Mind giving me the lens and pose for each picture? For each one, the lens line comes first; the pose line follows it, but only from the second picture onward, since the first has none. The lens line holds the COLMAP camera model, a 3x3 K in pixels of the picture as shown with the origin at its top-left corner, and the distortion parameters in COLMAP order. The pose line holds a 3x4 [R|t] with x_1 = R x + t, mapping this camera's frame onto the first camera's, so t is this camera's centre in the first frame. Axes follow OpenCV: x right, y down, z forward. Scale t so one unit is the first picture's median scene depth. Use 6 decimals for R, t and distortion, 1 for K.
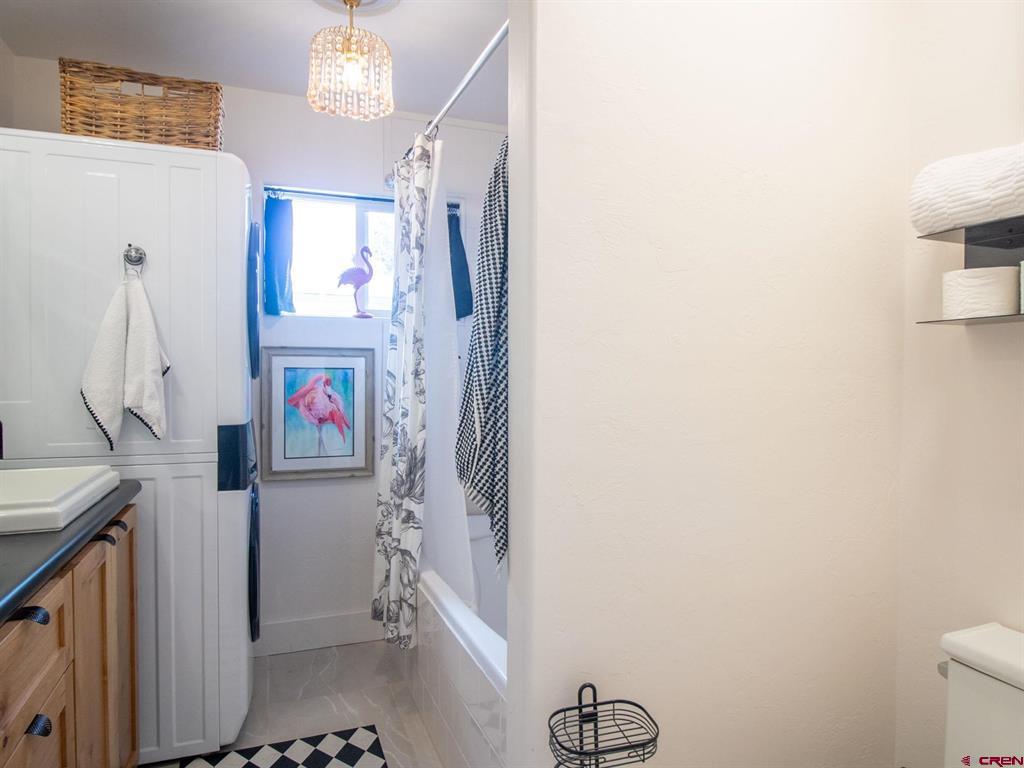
lens RADIAL K [[649.5, 0, 522.0], [0, 649.5, 381.8], [0, 0, 1]] dist [0.001478, -0.012200]
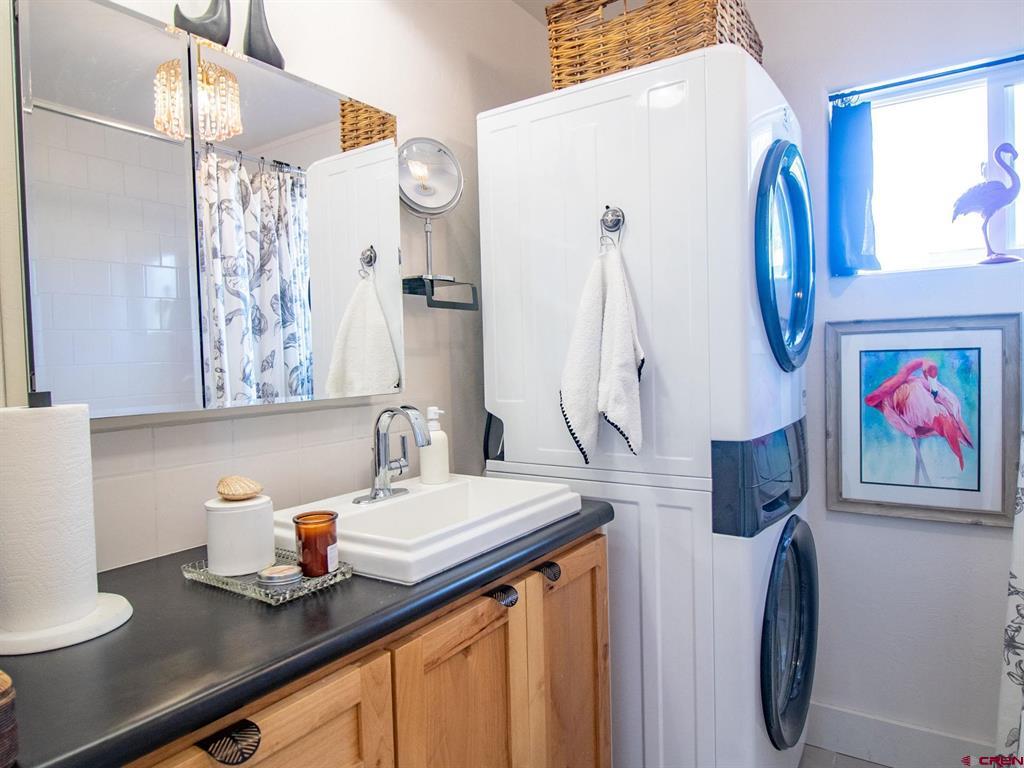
lens RADIAL K [[649.5, 0, 522.0], [0, 649.5, 381.8], [0, 0, 1]] dist [0.001478, -0.012200]
pose [[0.572100, 0.010565, -0.820116, -0.006644], [0.017611, 0.999528, 0.025161, -0.013919], [0.819995, -0.028838, 0.571644, 0.341534]]
